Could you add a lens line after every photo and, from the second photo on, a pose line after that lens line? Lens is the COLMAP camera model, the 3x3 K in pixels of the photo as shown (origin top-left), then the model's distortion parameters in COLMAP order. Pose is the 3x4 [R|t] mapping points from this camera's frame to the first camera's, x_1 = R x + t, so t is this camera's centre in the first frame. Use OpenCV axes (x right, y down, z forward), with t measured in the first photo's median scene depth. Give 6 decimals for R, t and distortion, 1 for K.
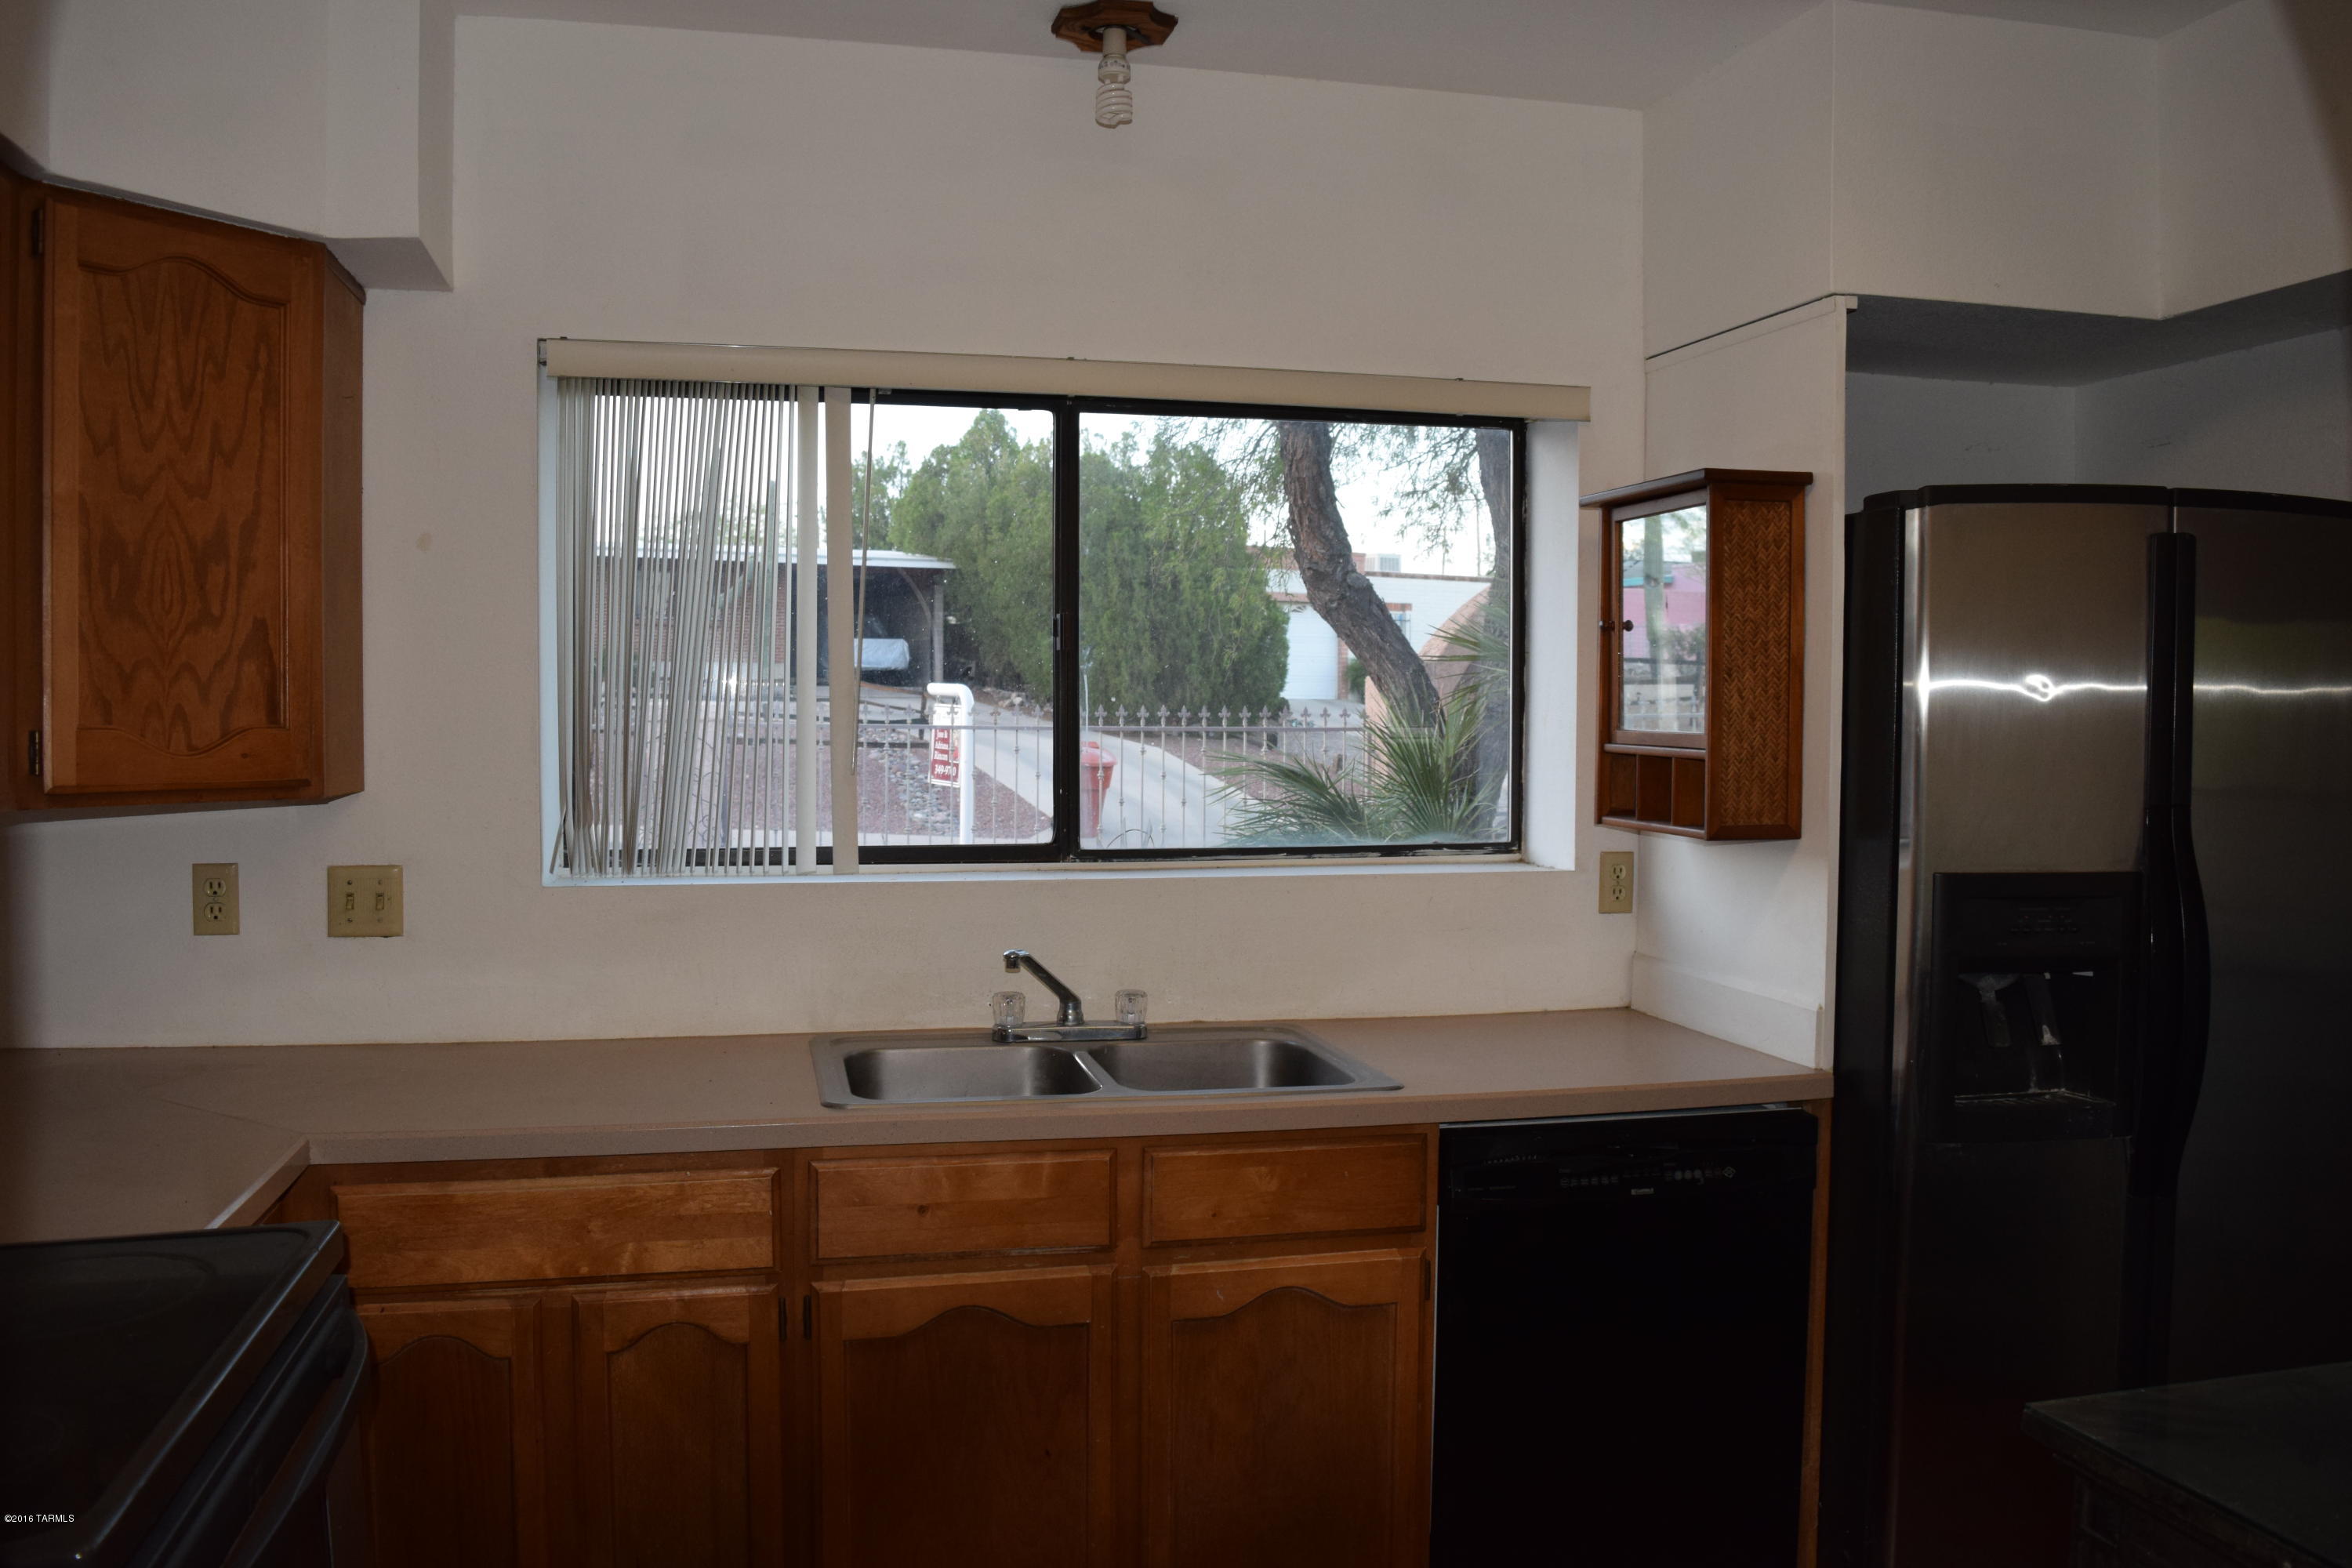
lens RADIAL K [[1842.4, 0, 1177.0], [0, 1842.4, 780.8], [0, 0, 1]] dist [-0.014557, -0.004584]
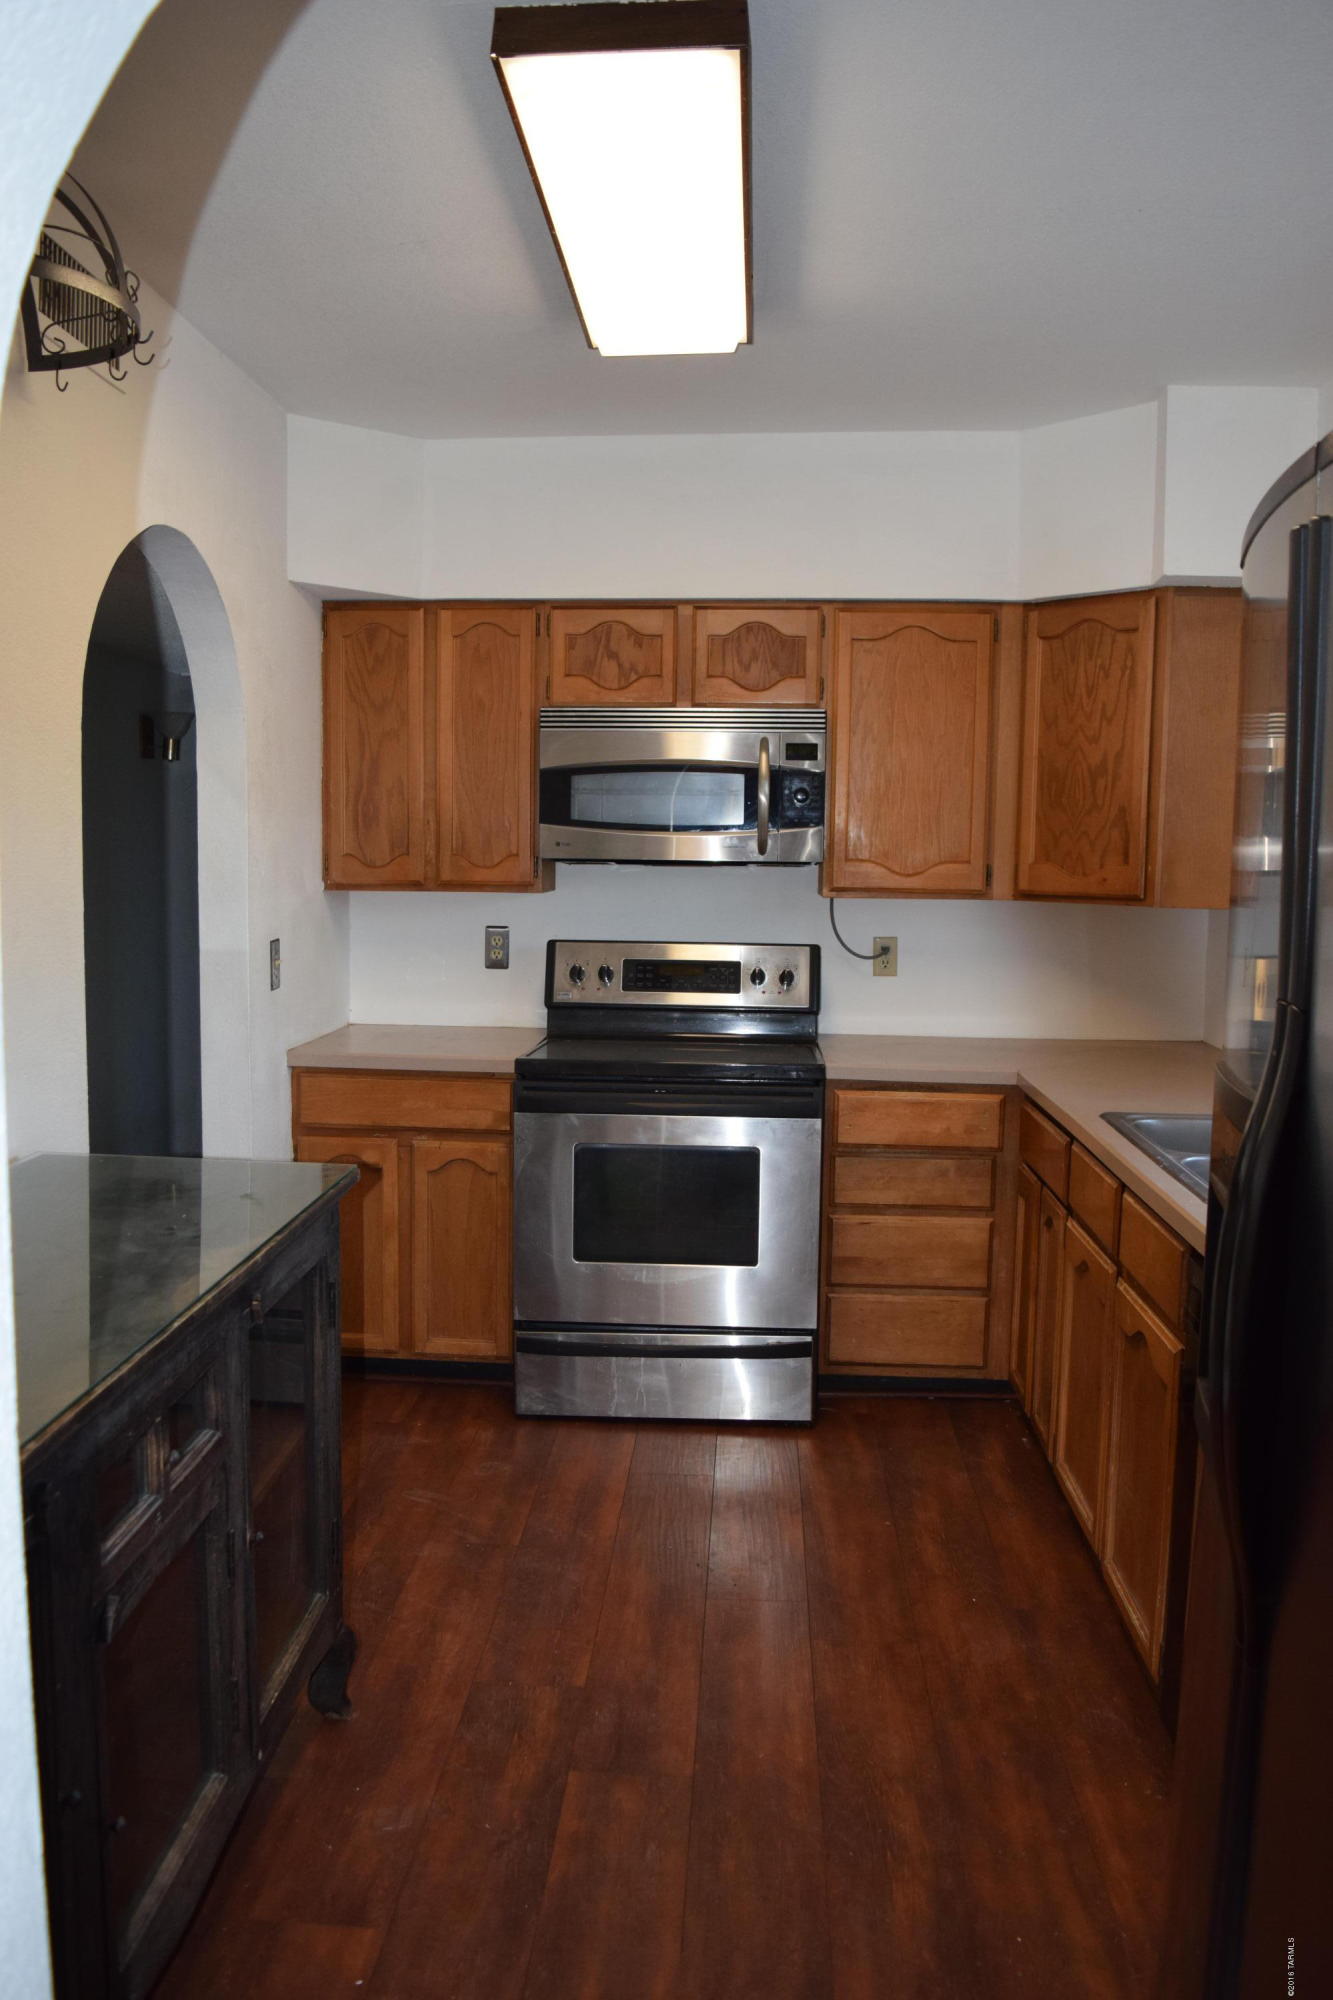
lens RADIAL K [[1566.7, 0, 665.3], [0, 1566.7, 1001.0], [0, 0, 1]] dist [-0.014557, -0.004584]
pose [[0.727566, 0.064796, -0.682970, 0.272408], [-0.019928, 0.997106, 0.073370, 0.002385], [0.685748, -0.039771, 0.726752, -0.502093]]
